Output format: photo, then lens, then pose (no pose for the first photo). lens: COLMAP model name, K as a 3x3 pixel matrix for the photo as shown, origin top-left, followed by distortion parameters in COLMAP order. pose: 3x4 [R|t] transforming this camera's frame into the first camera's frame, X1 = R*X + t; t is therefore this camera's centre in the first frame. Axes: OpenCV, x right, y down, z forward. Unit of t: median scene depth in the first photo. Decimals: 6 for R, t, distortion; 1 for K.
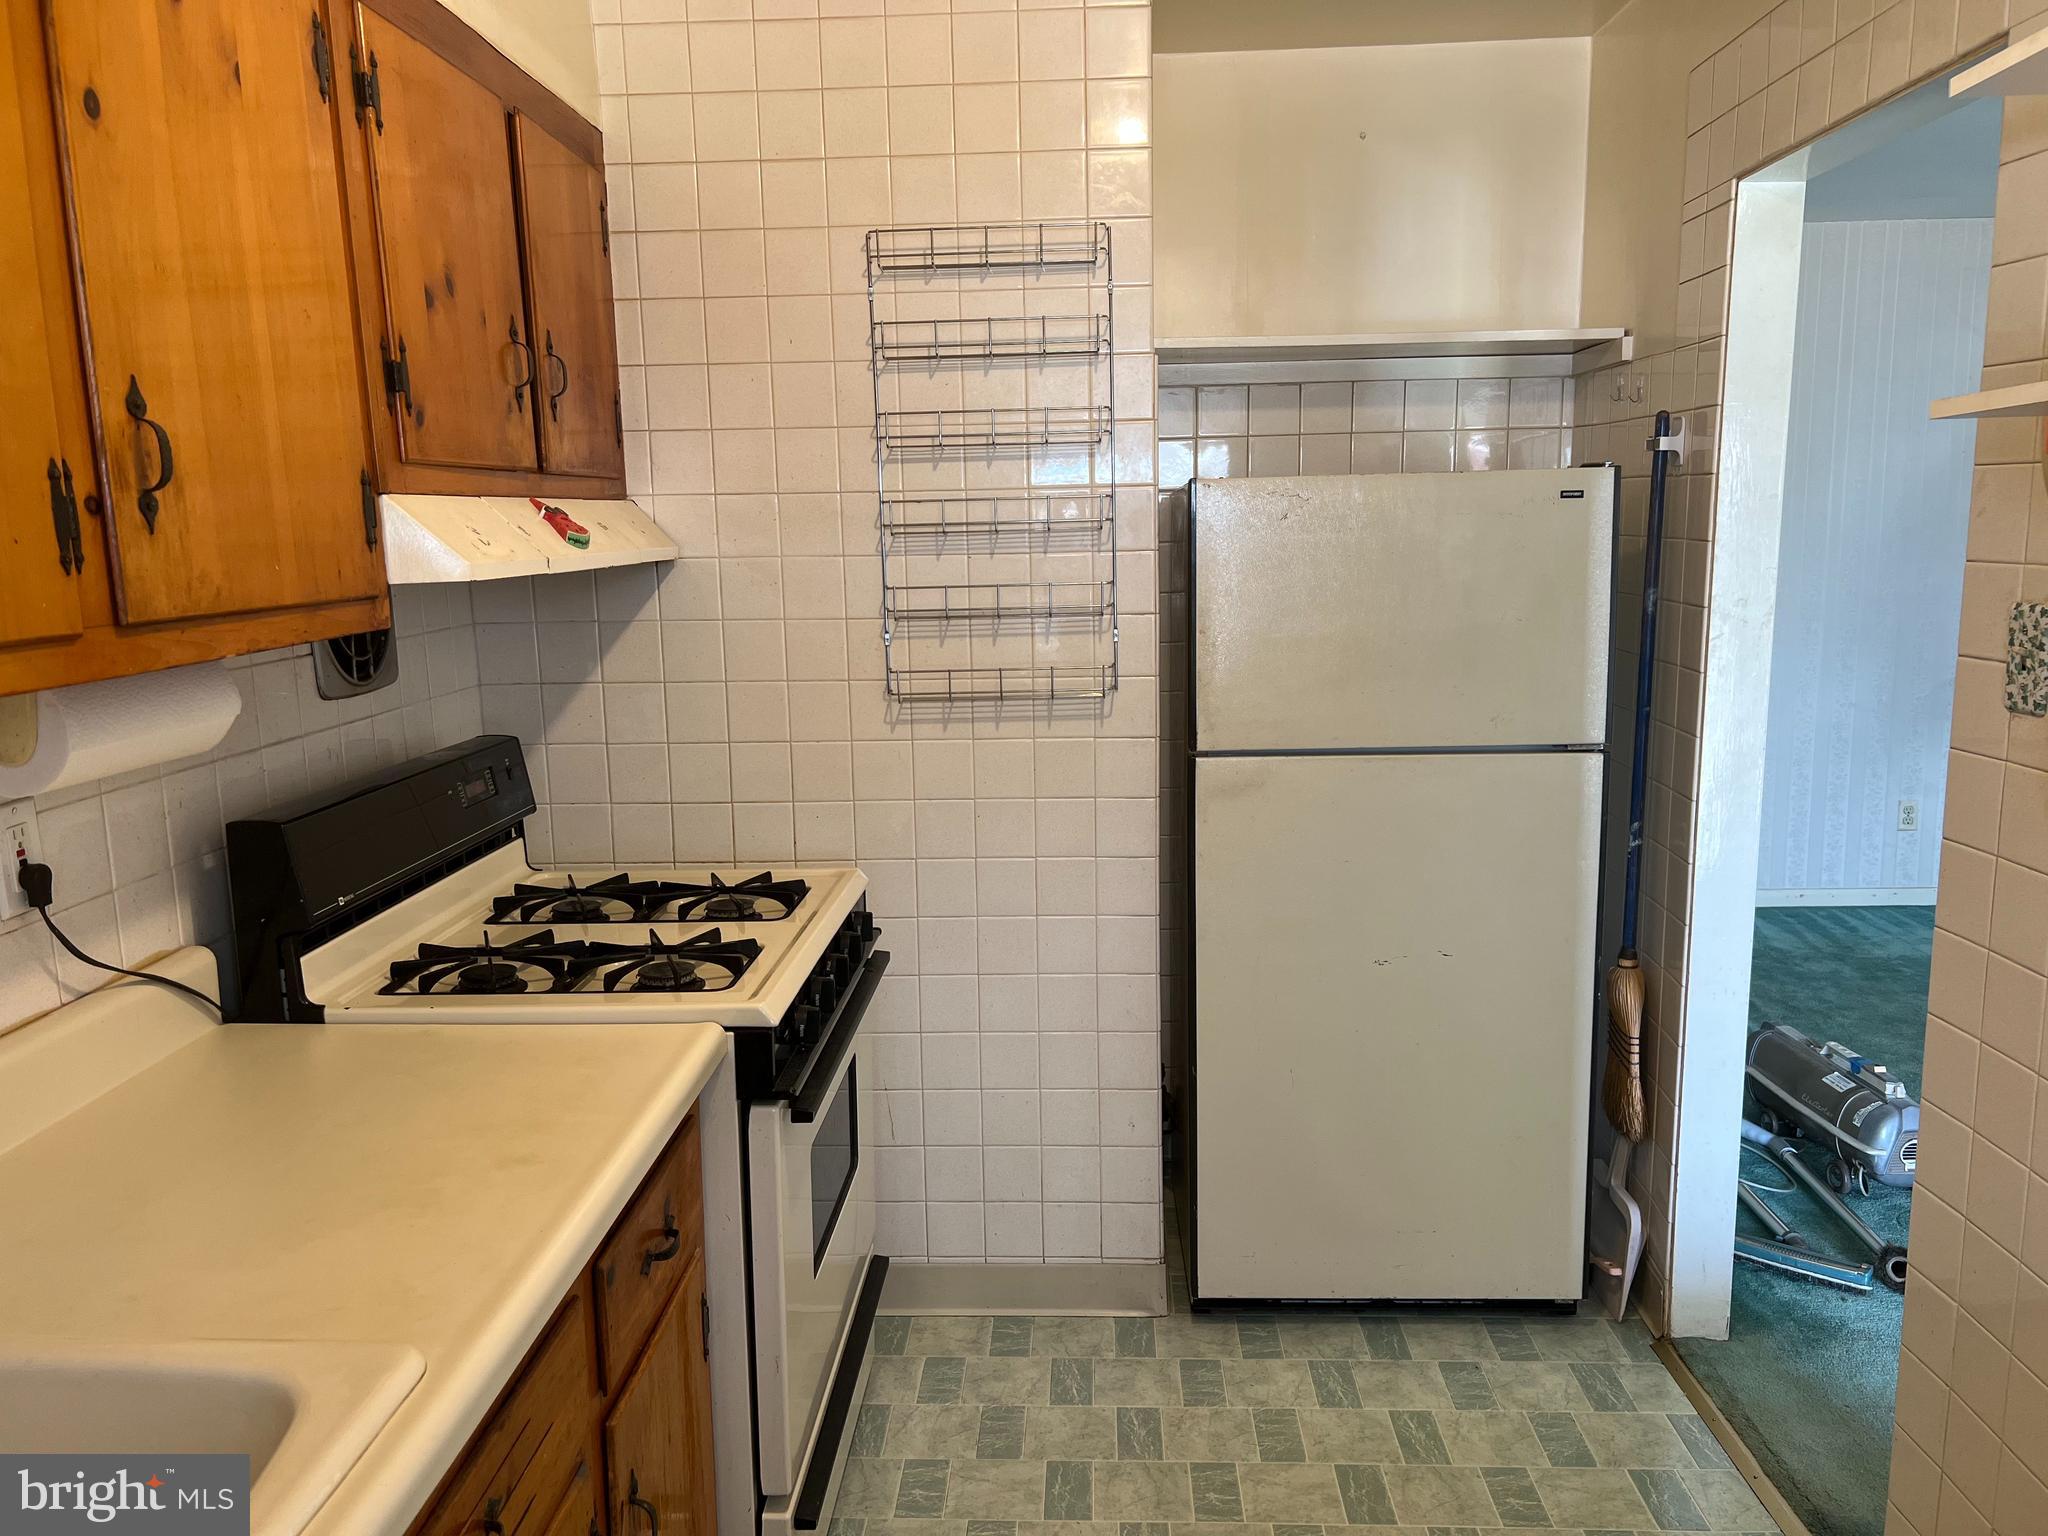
lens RADIAL K [[1545.4, 0, 1023.6], [0, 1545.4, 752.0], [0, 0, 1]] dist [0.066089, -0.085937]
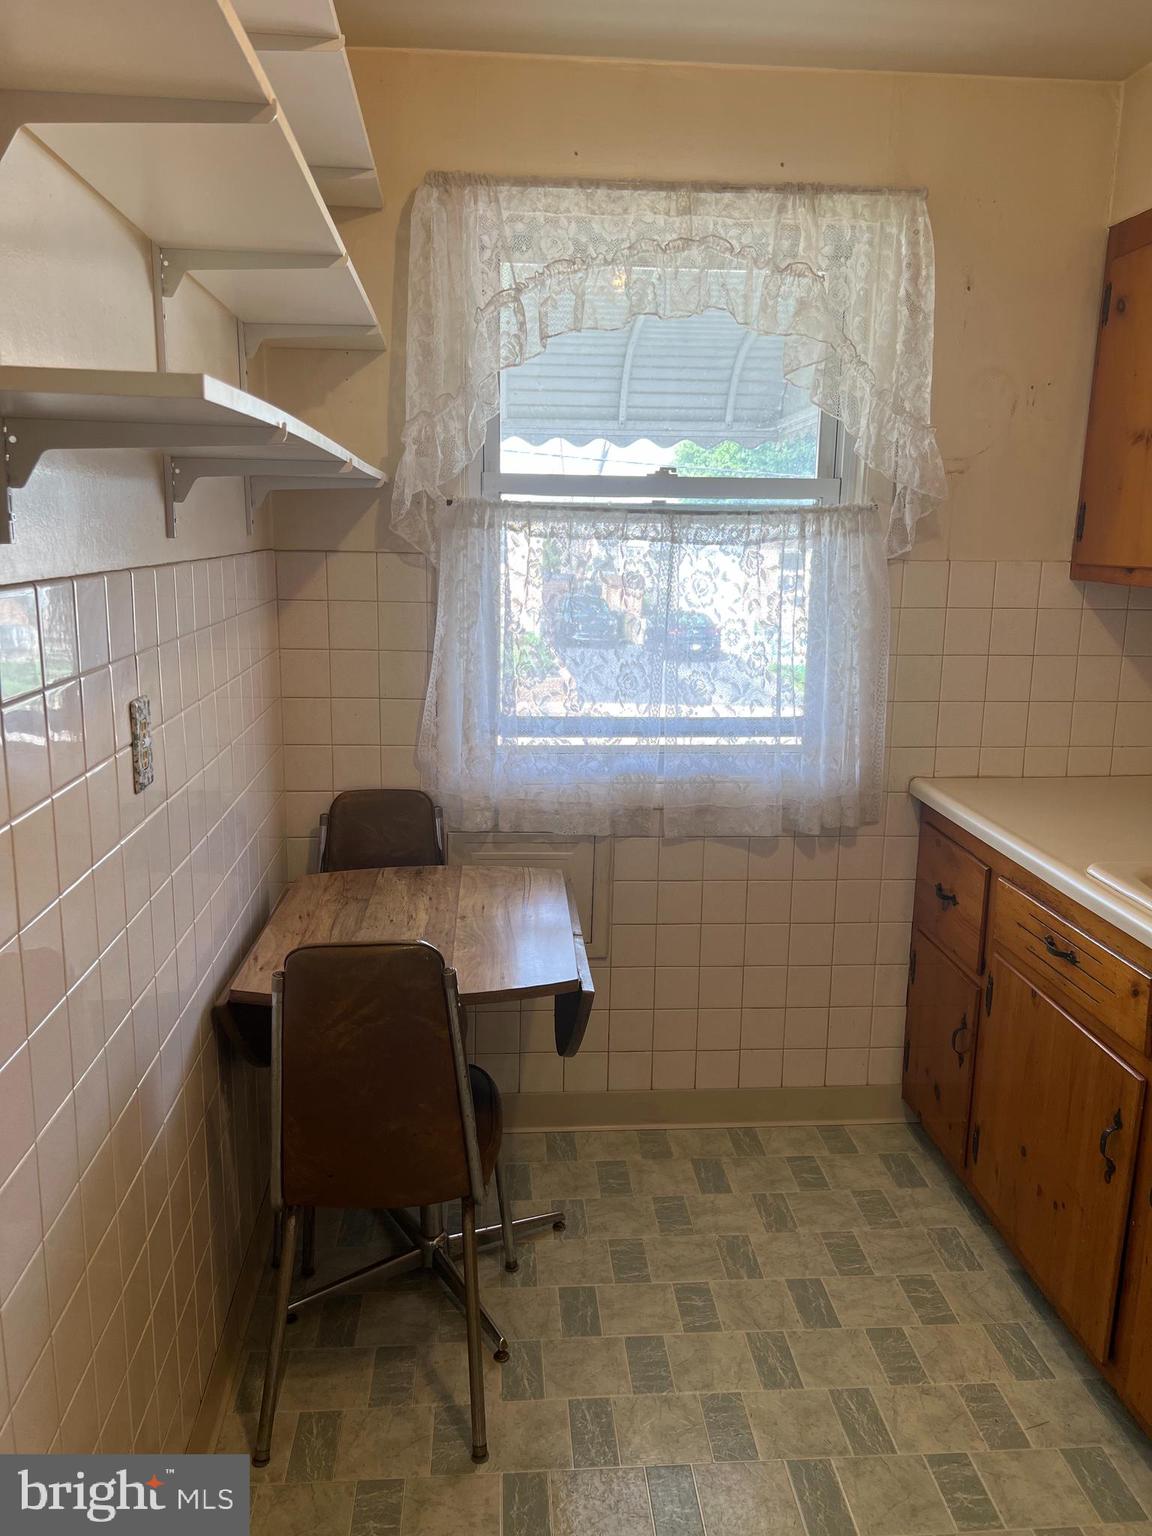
lens RADIAL K [[1168.5, 0, 576.0], [0, 1168.5, 768.0], [0, 0, 1]] dist [0.067712, -0.083159]
pose [[-0.992342, 0.029449, -0.119956, 0.468510], [-0.014042, 0.937970, 0.346432, -0.243110], [0.122717, 0.345463, -0.930374, 1.575572]]
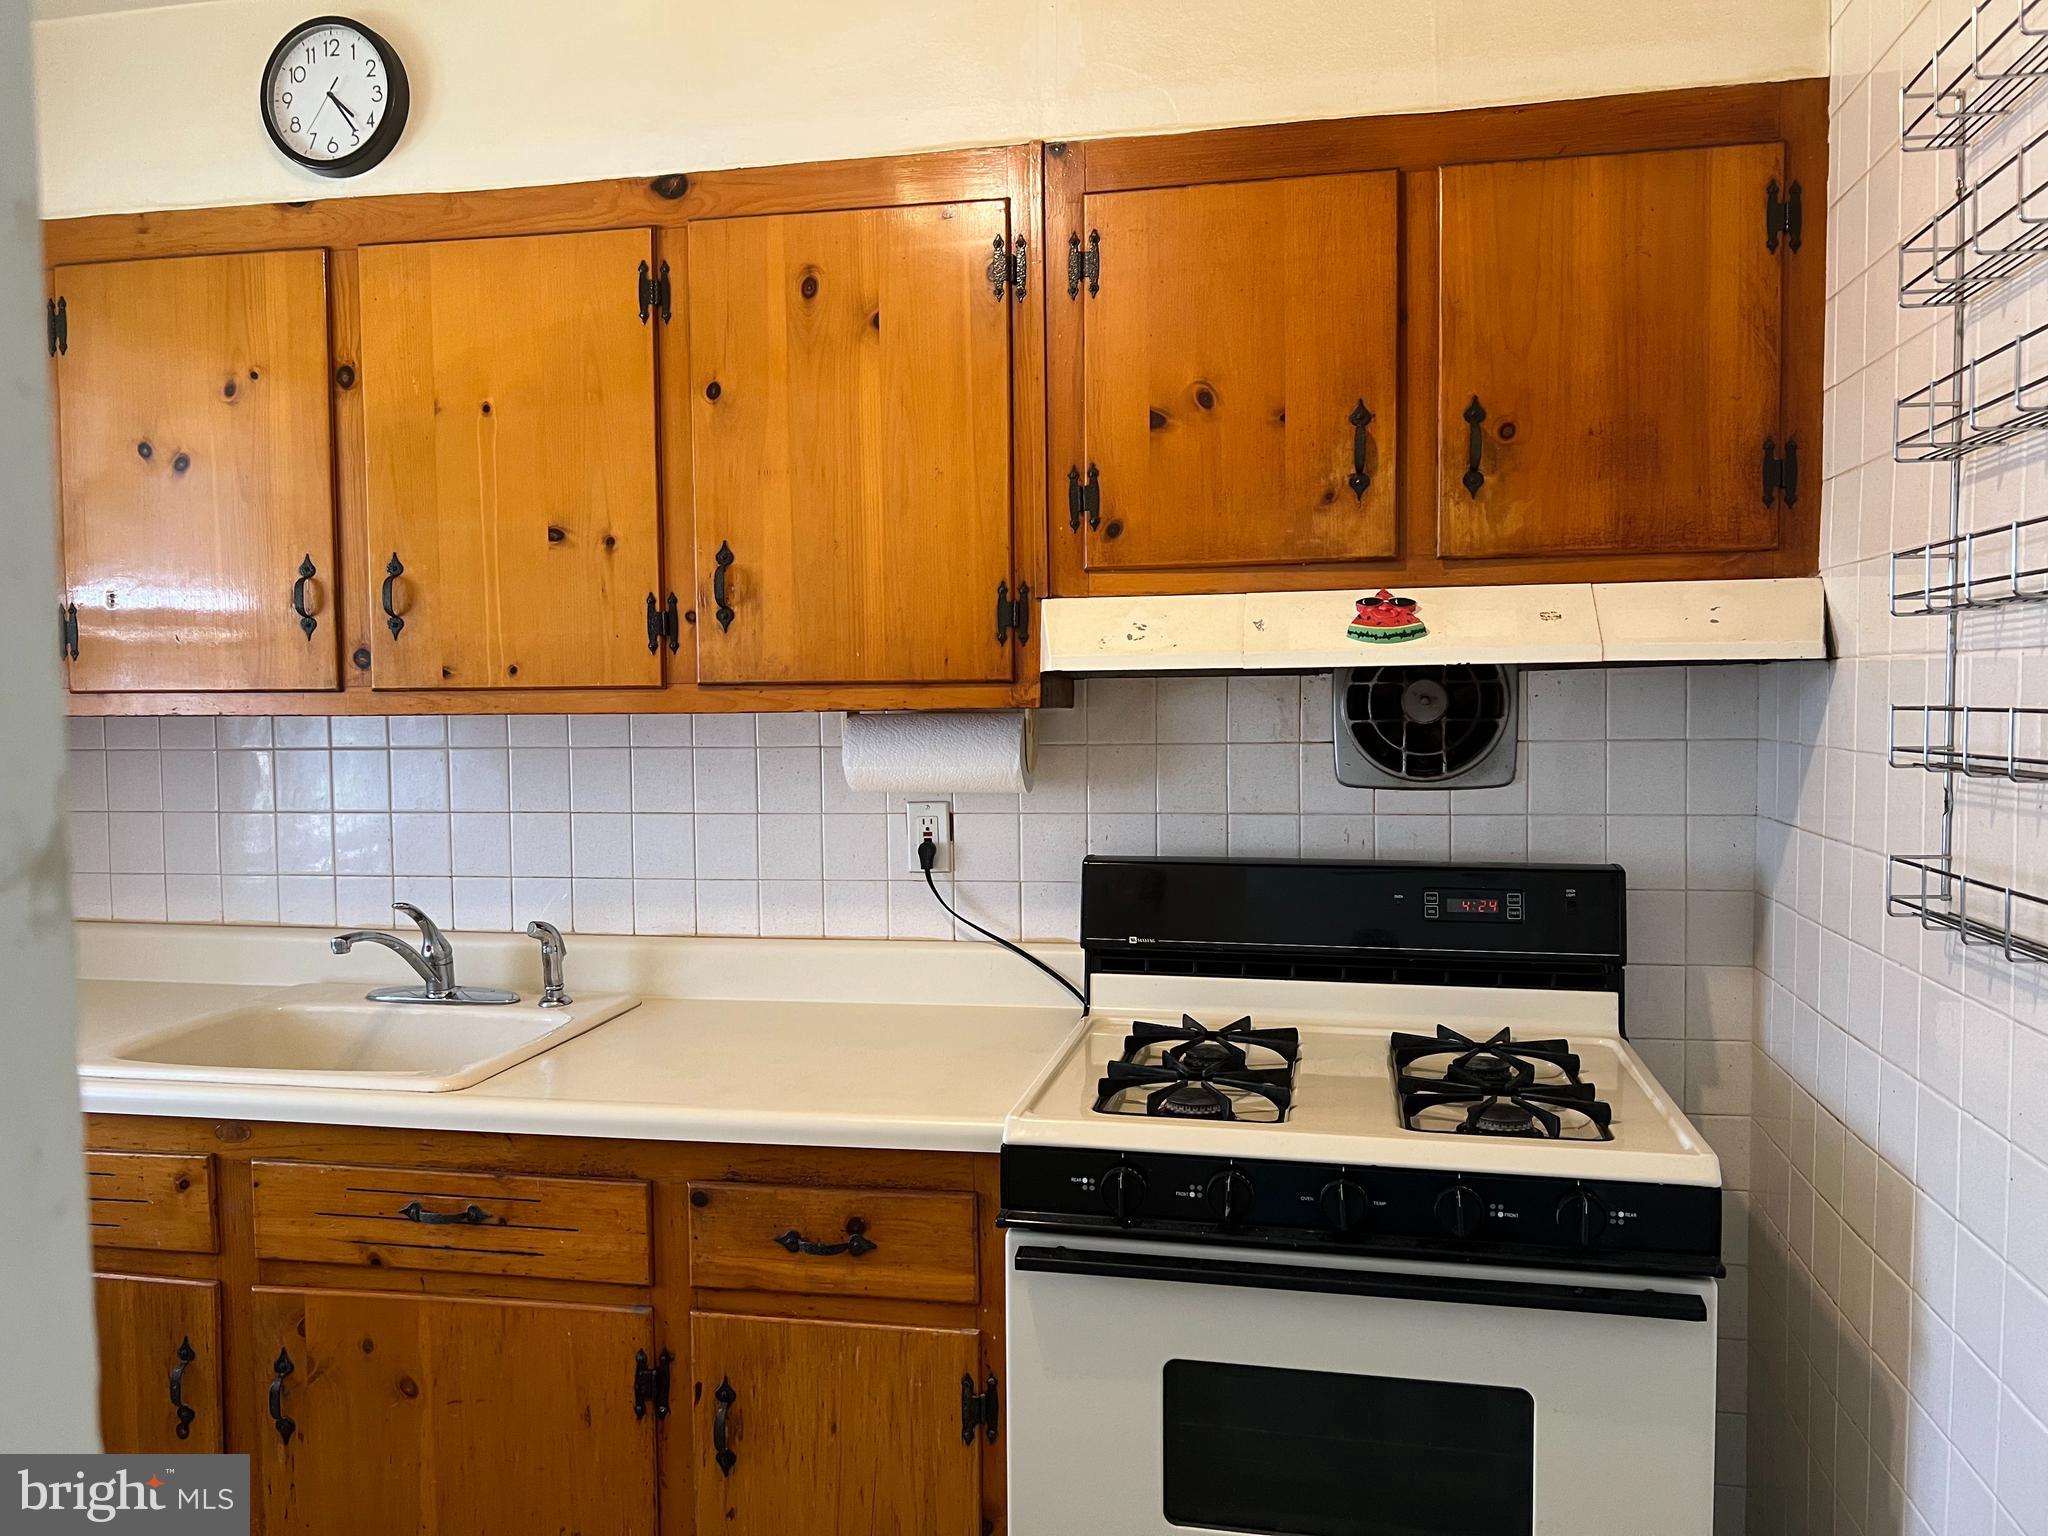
lens RADIAL K [[1558.0, 0, 1024.0], [0, 1558.0, 768.0], [0, 0, 1]] dist [0.067712, -0.083159]
pose [[-0.155264, 0.075062, -0.985017, 0.968834], [-0.133544, 0.986361, 0.096214, -0.179925], [0.978805, 0.146481, -0.143122, 1.419478]]
